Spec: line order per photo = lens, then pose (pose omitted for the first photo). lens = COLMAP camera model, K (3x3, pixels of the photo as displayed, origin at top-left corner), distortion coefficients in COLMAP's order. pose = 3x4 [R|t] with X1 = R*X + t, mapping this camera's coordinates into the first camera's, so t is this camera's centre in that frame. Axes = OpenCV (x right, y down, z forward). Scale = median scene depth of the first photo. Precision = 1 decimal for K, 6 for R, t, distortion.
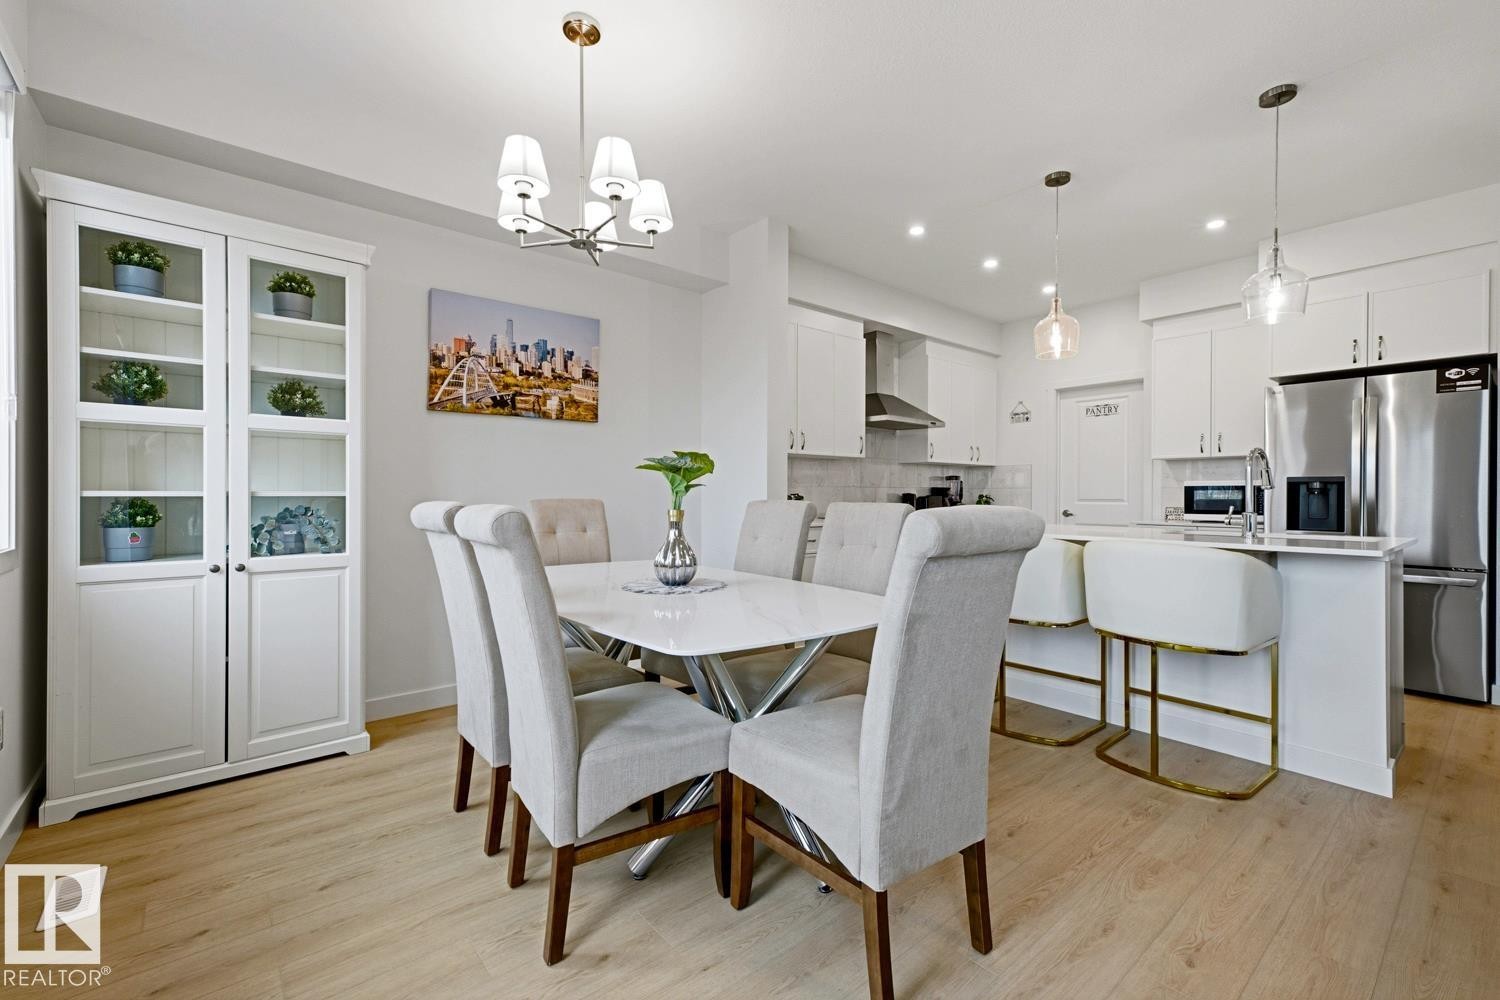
lens RADIAL K [[643.1, 0, 747.5], [0, 643.1, 496.1], [0, 0, 1]] dist [0.013719, 0.000346]
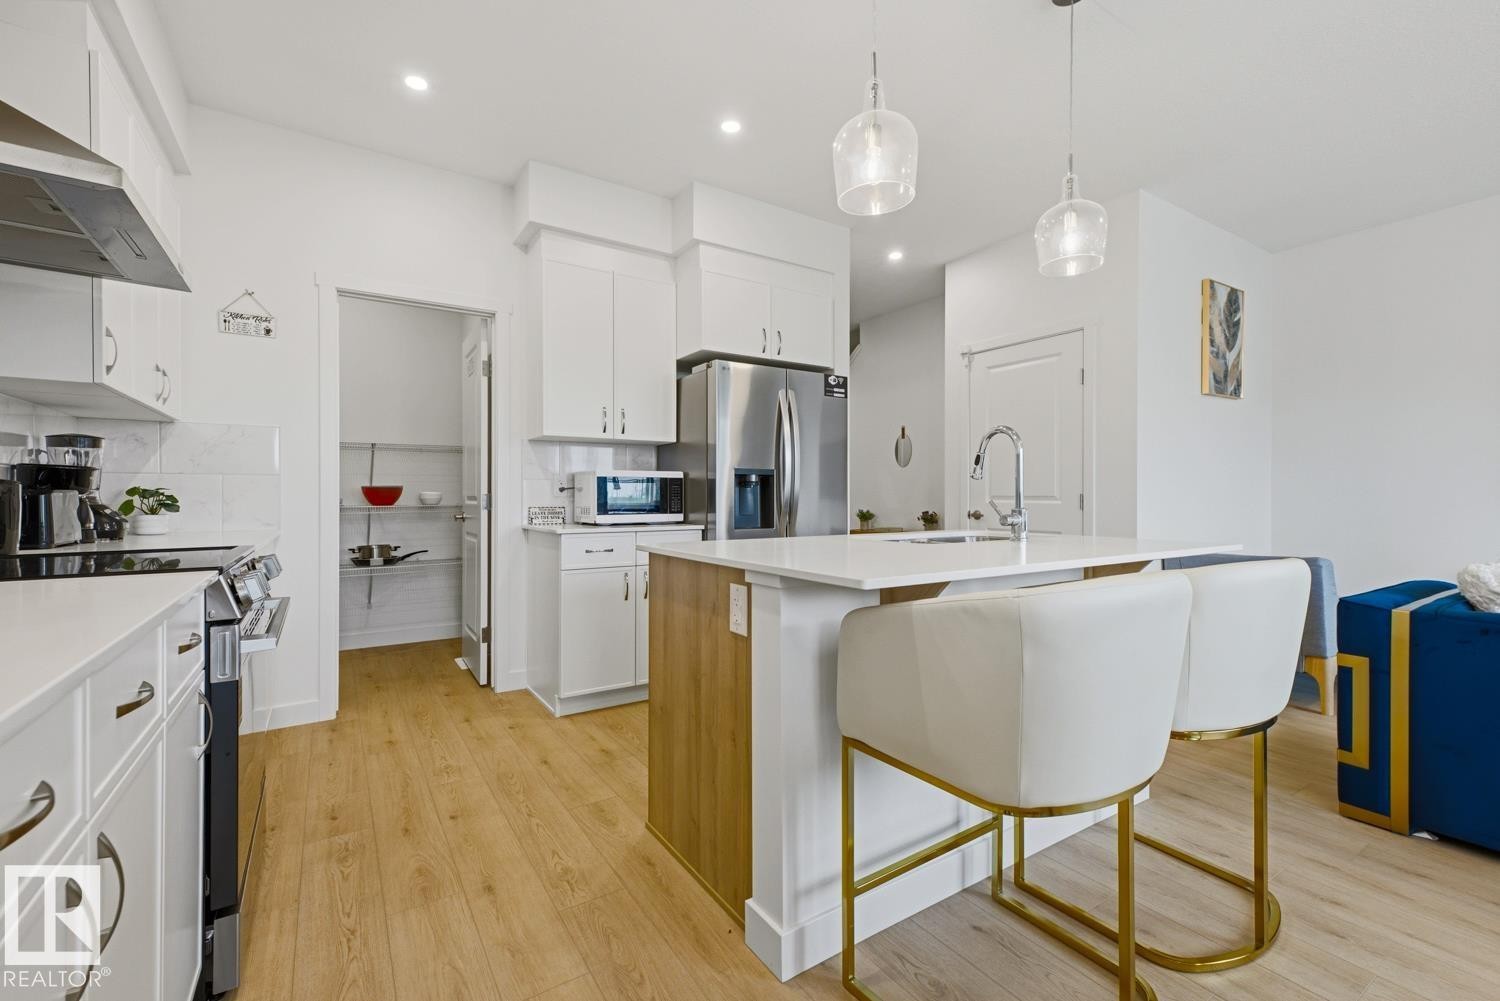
lens RADIAL K [[643.1, 0, 766.0], [0, 643.1, 494.8], [0, 0, 1]] dist [0.013719, 0.000346]
pose [[0.105296, -0.001843, 0.994439, -0.018797], [0.002595, 0.999995, 0.001579, 0.005249], [-0.994438, 0.002414, 0.105300, 0.944449]]
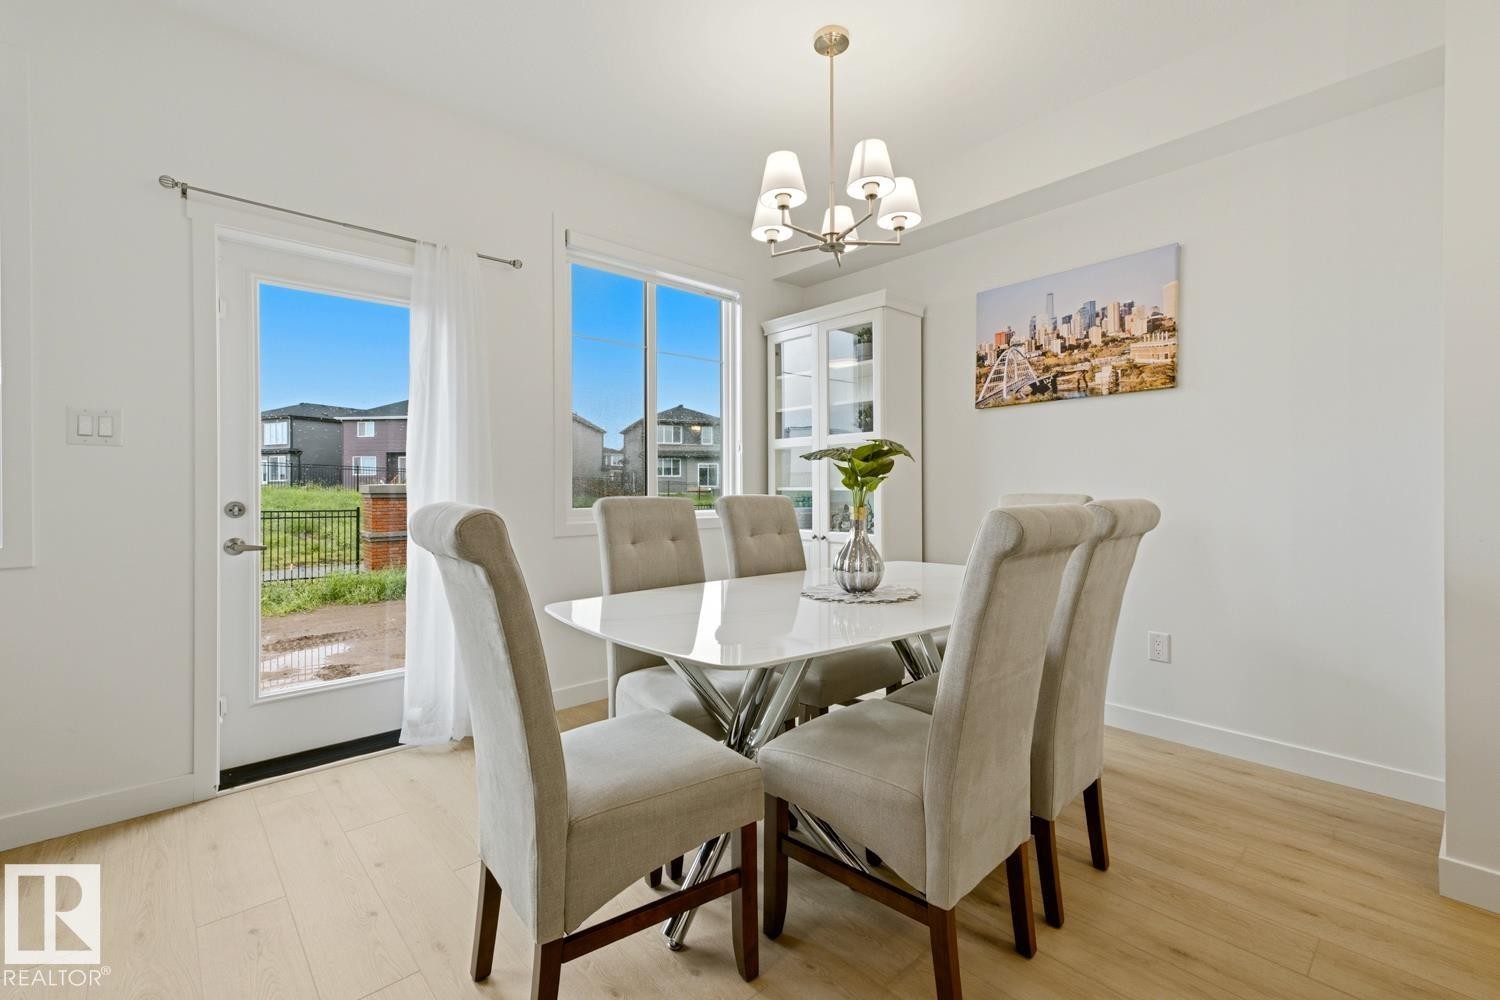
lens RADIAL K [[643.1, 0, 758.0], [0, 643.1, 487.4], [0, 0, 1]] dist [0.013719, 0.000346]
pose [[0.048207, -0.002341, -0.998835, 0.487821], [0.000691, 0.999997, -0.002310, -0.001723], [0.998837, -0.000578, 0.048208, 0.525265]]
